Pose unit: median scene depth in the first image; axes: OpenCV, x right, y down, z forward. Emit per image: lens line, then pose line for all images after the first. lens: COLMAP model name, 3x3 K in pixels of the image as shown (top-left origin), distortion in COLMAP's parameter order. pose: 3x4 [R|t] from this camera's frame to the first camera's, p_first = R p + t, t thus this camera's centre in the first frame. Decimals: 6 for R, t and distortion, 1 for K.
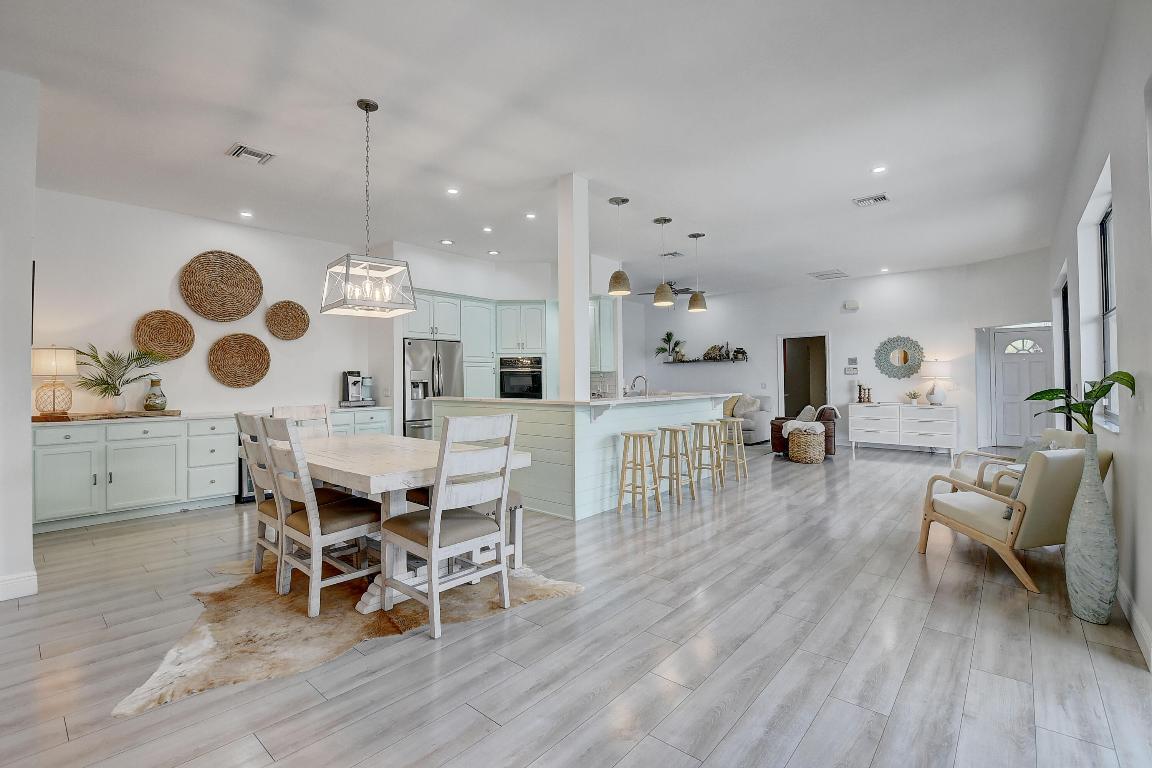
lens RADIAL K [[512.9, 0, 570.5], [0, 512.9, 369.4], [0, 0, 1]] dist [0.013587, -0.026519]
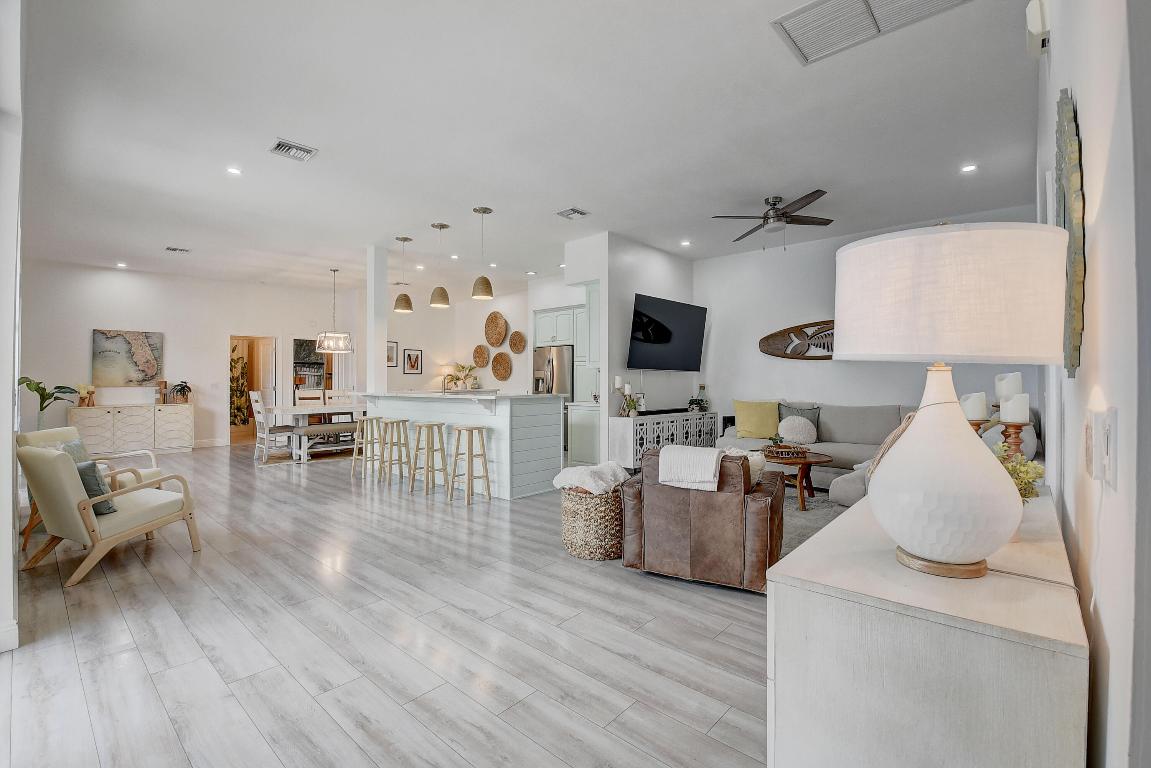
lens RADIAL K [[512.5, 0, 570.0], [0, 512.5, 369.4], [0, 0, 1]] dist [0.013587, -0.026519]
pose [[-0.025624, -0.013804, -0.999576, 0.915086], [0.020330, 0.999691, -0.014327, 0.018914], [0.999465, -0.020689, -0.025335, 0.969579]]
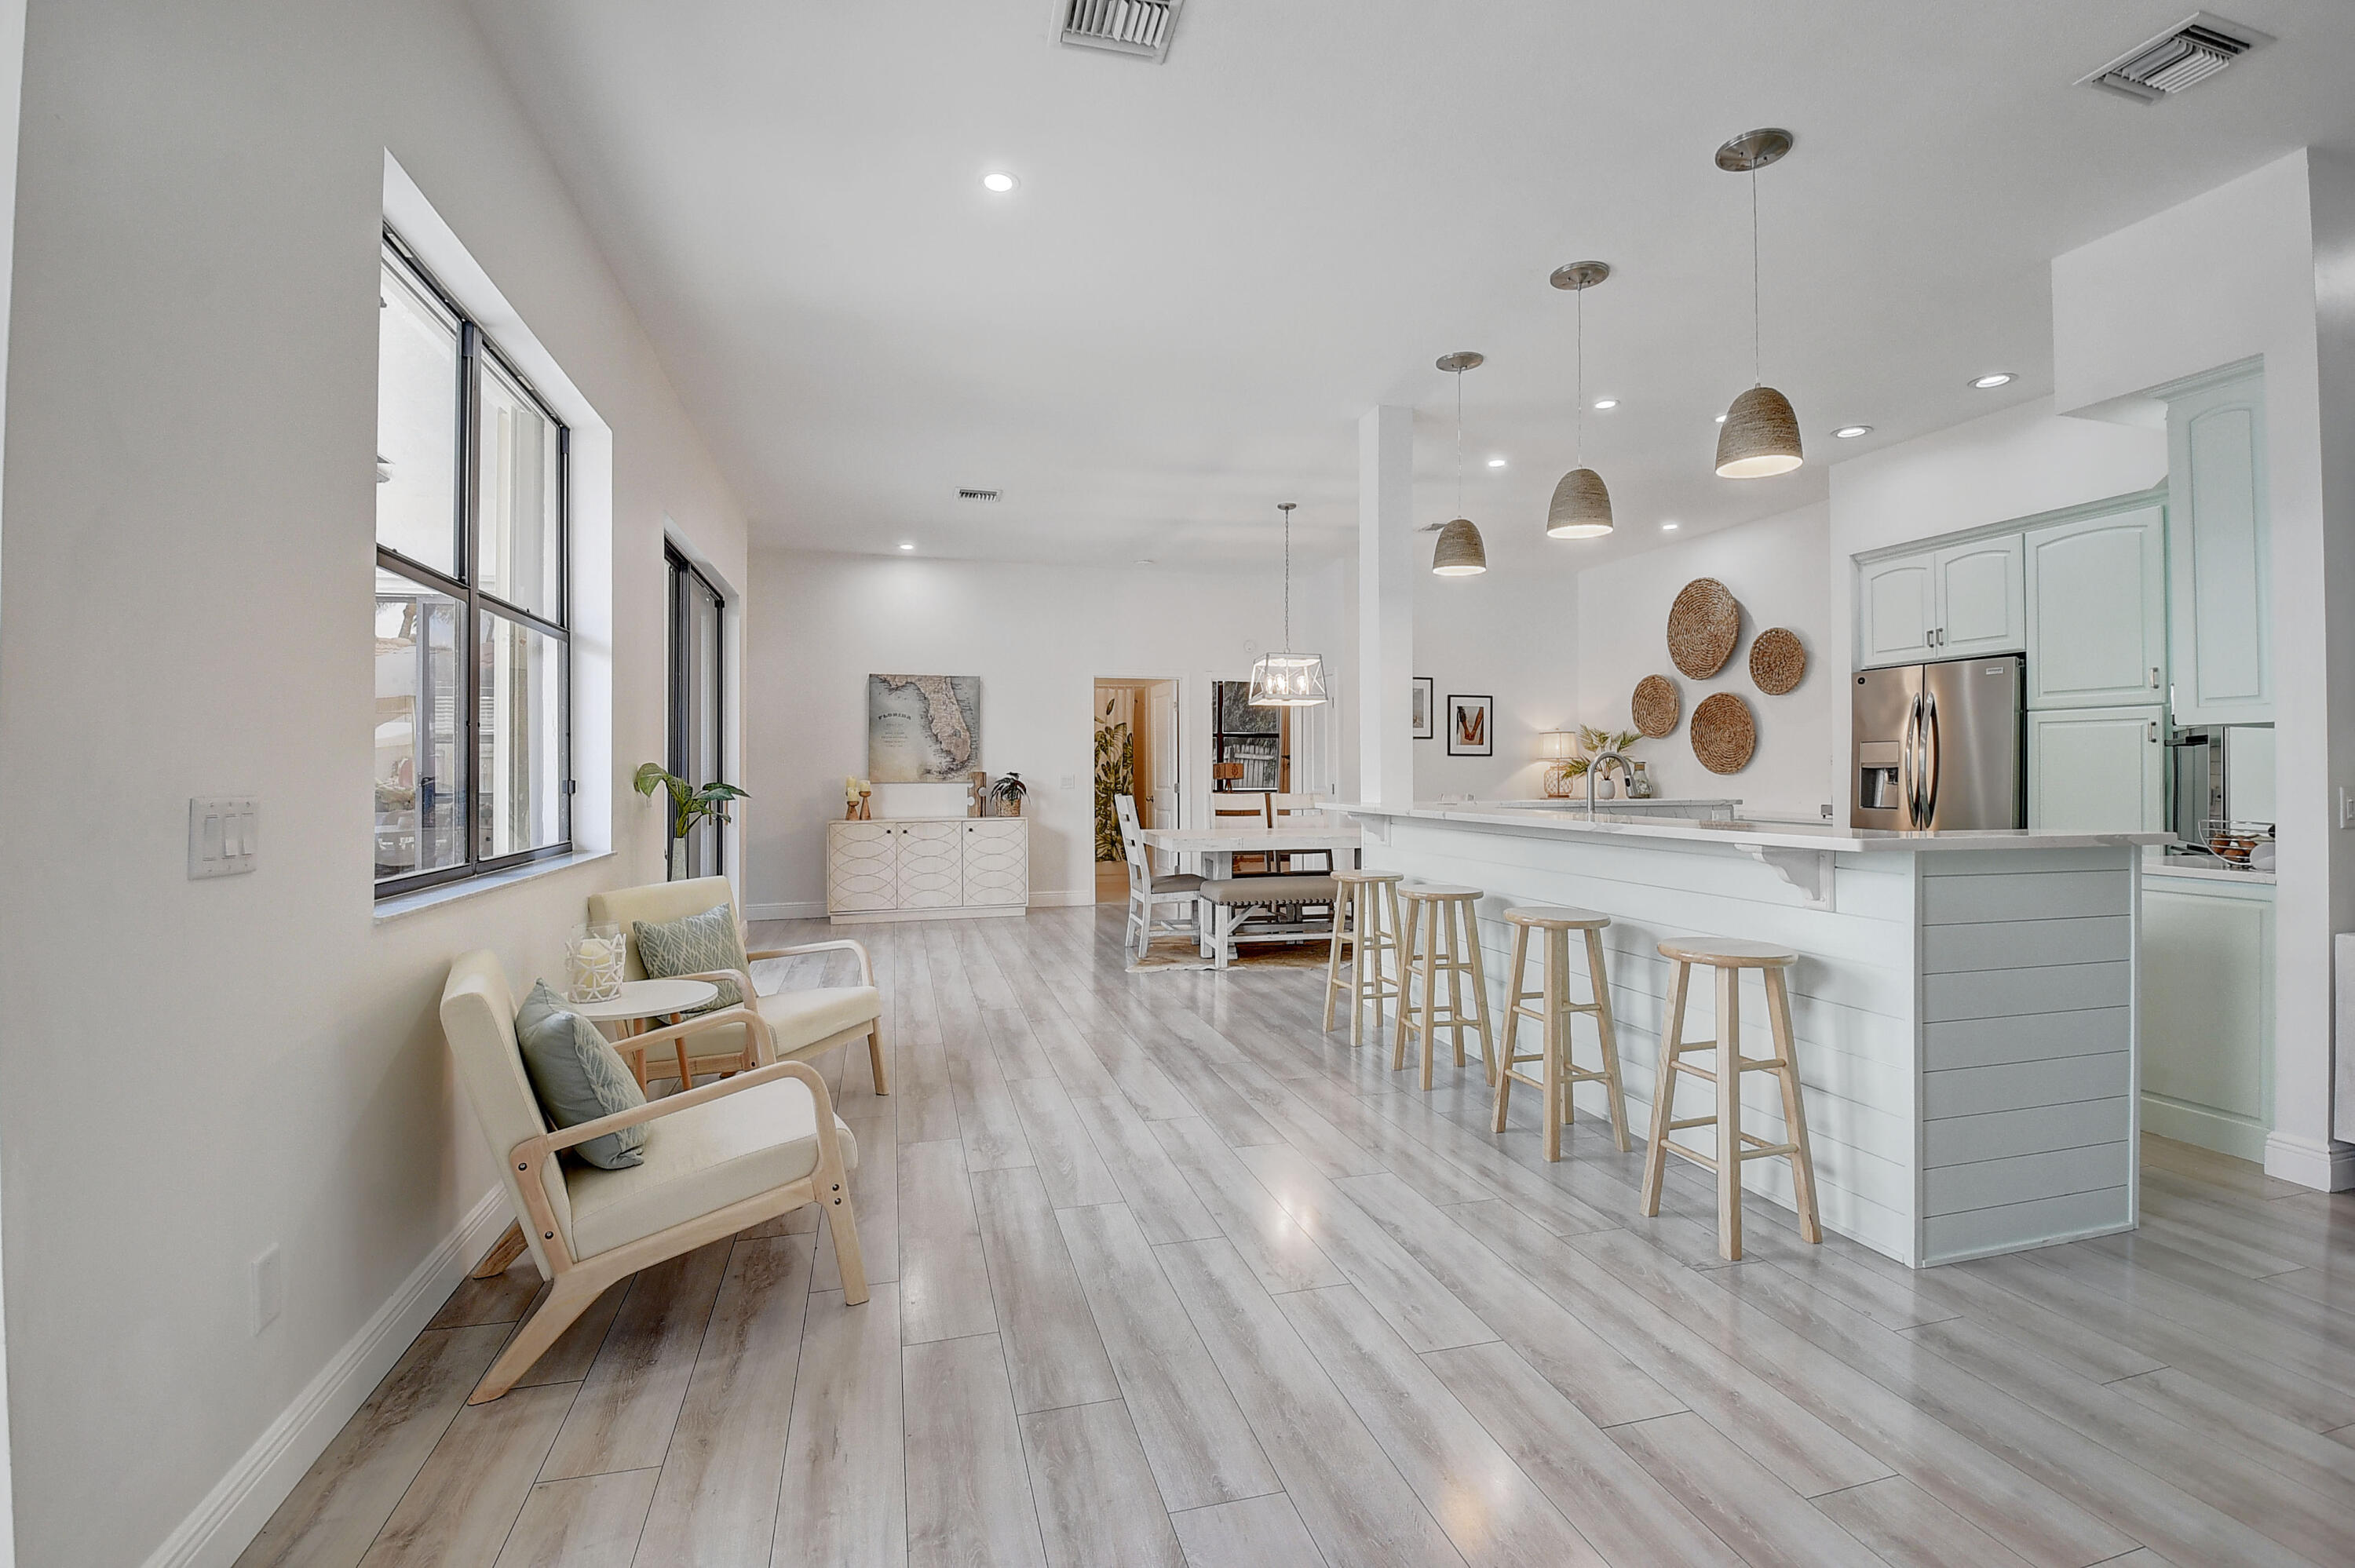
lens RADIAL K [[1032.2, 0, 1167.0], [0, 1032.2, 751.5], [0, 0, 1]] dist [0.029694, -0.038529]
pose [[-0.558838, -0.008588, -0.829233, 0.652272], [0.018497, 0.999569, -0.022817, 0.017720], [0.829071, -0.028090, -0.558438, 0.861344]]
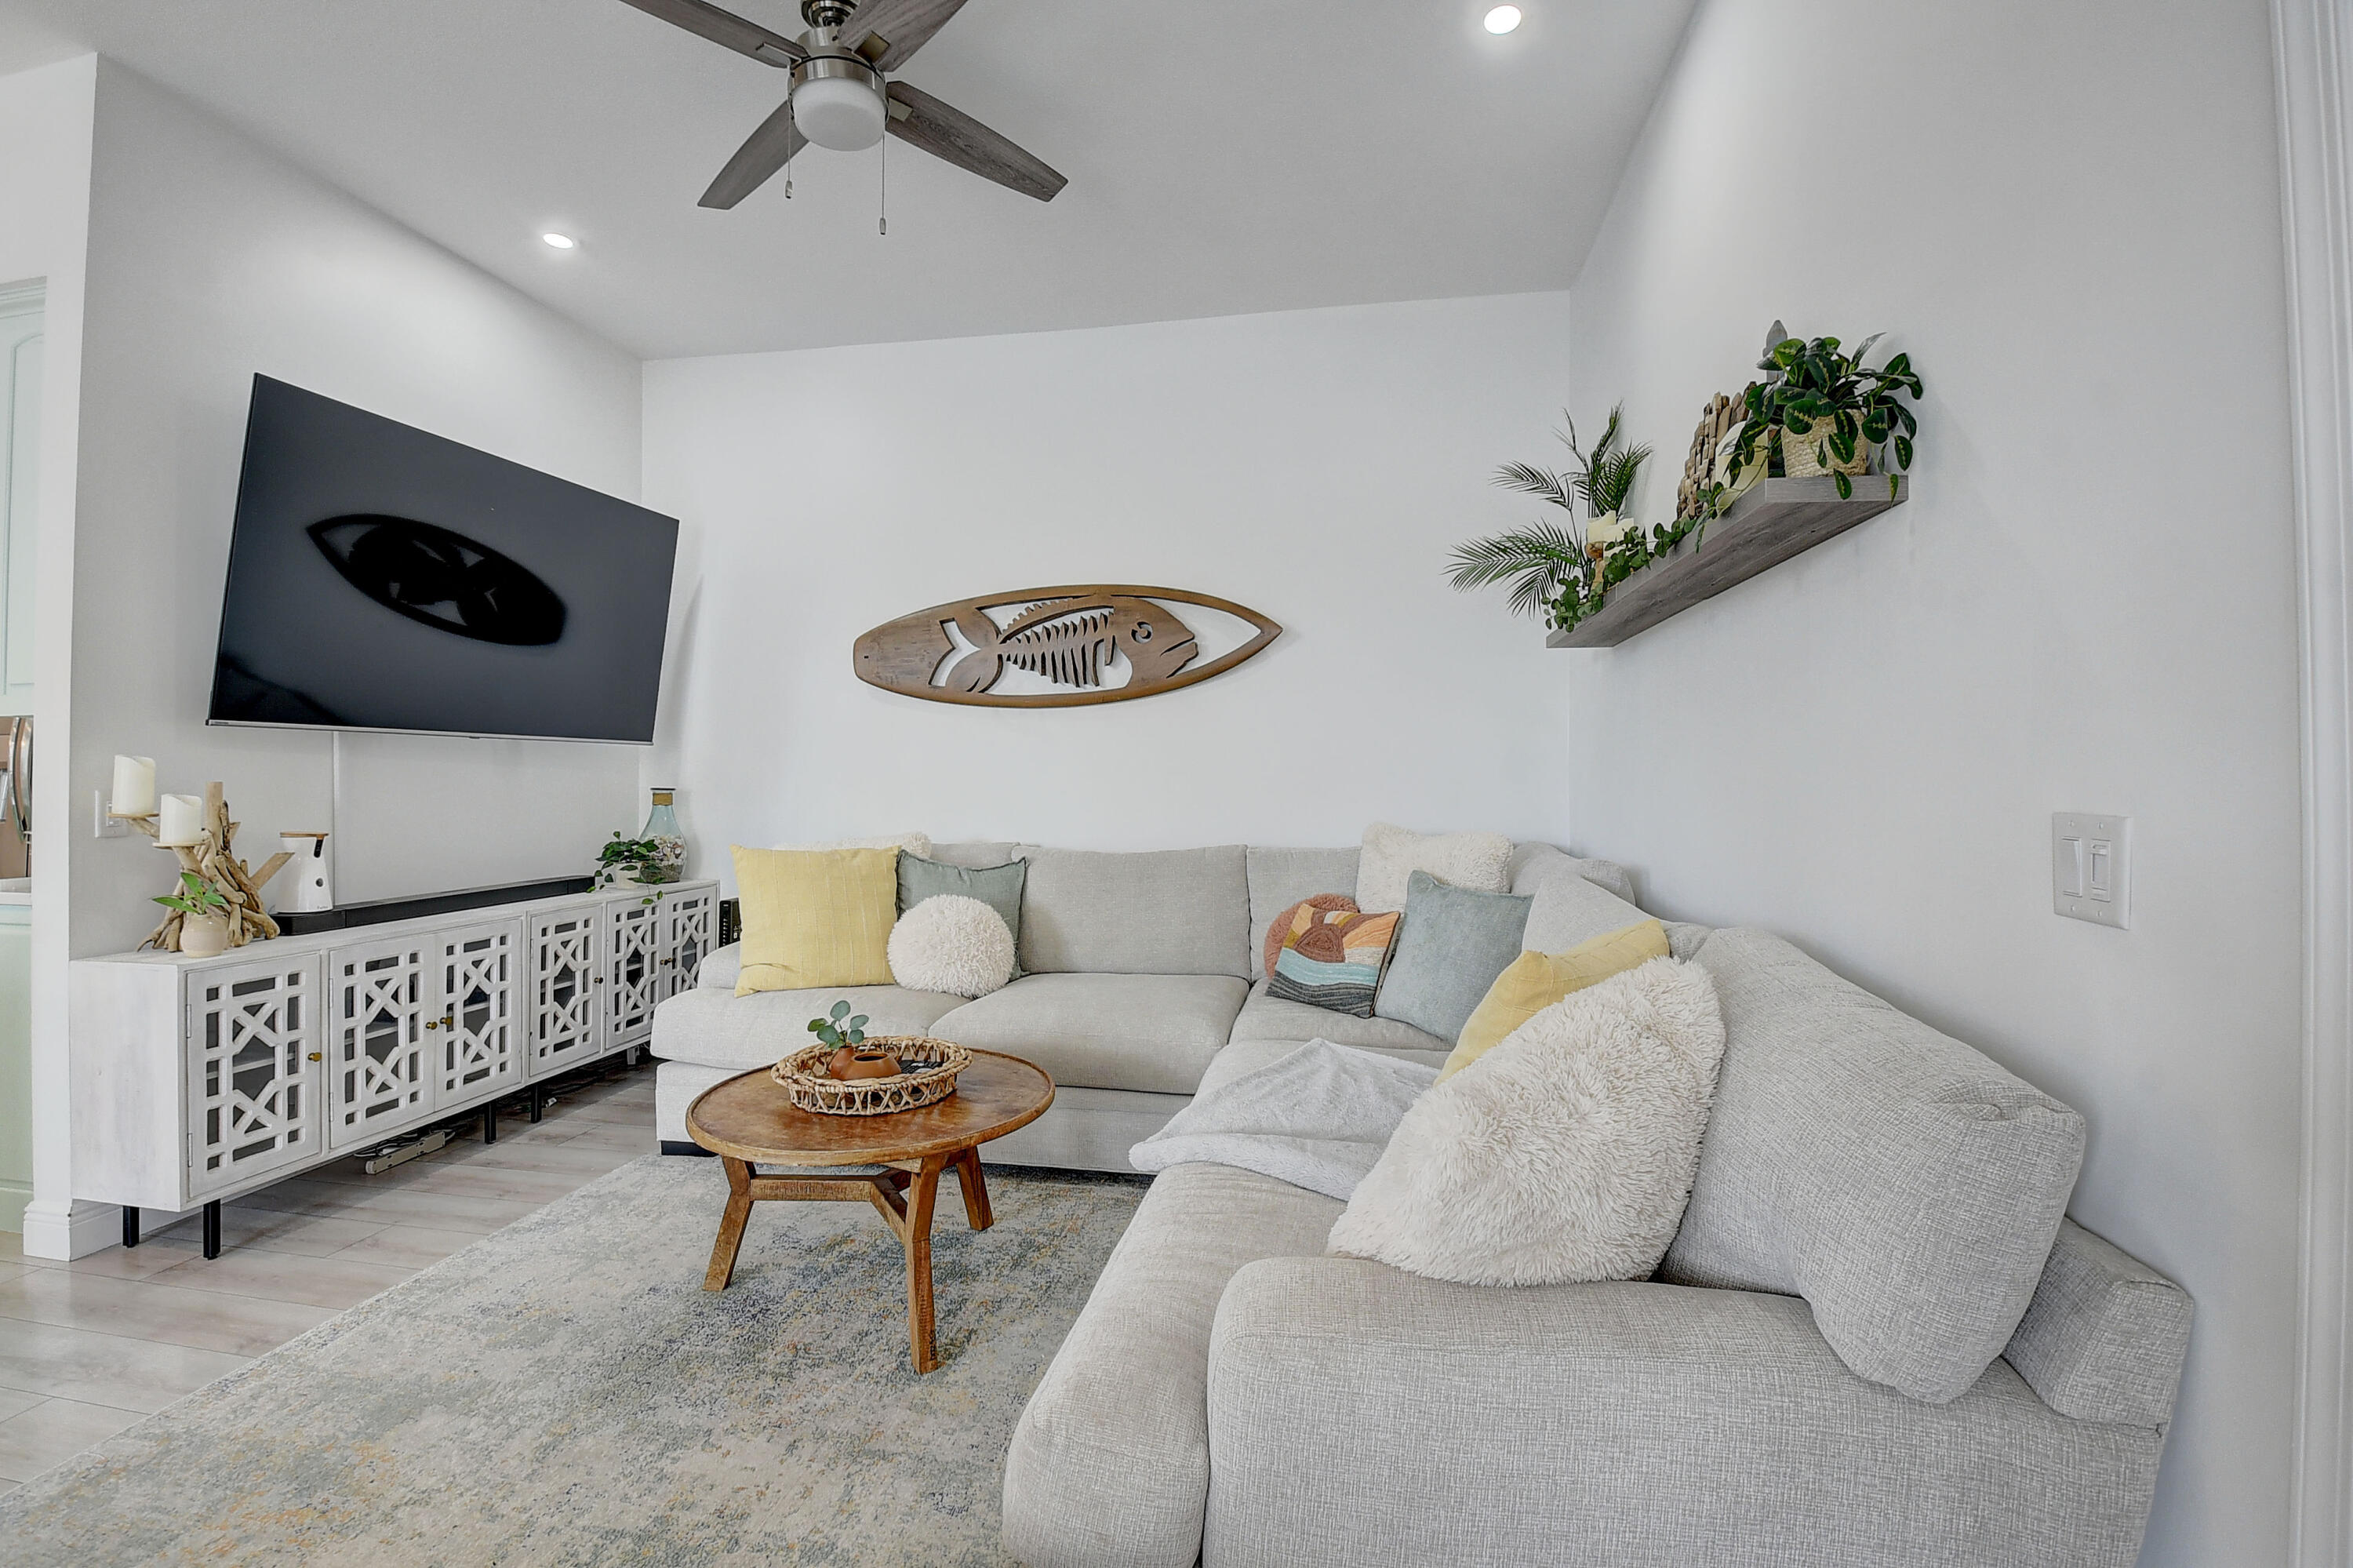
lens RADIAL K [[1031.5, 0, 1166.0], [0, 1031.5, 751.5], [0, 0, 1]] dist [0.029694, -0.038529]
pose [[0.505031, -0.007311, -0.863070, 0.558920], [0.016737, 0.999859, 0.001324, 0.022900], [0.862939, -0.015114, 0.505082, 1.148393]]
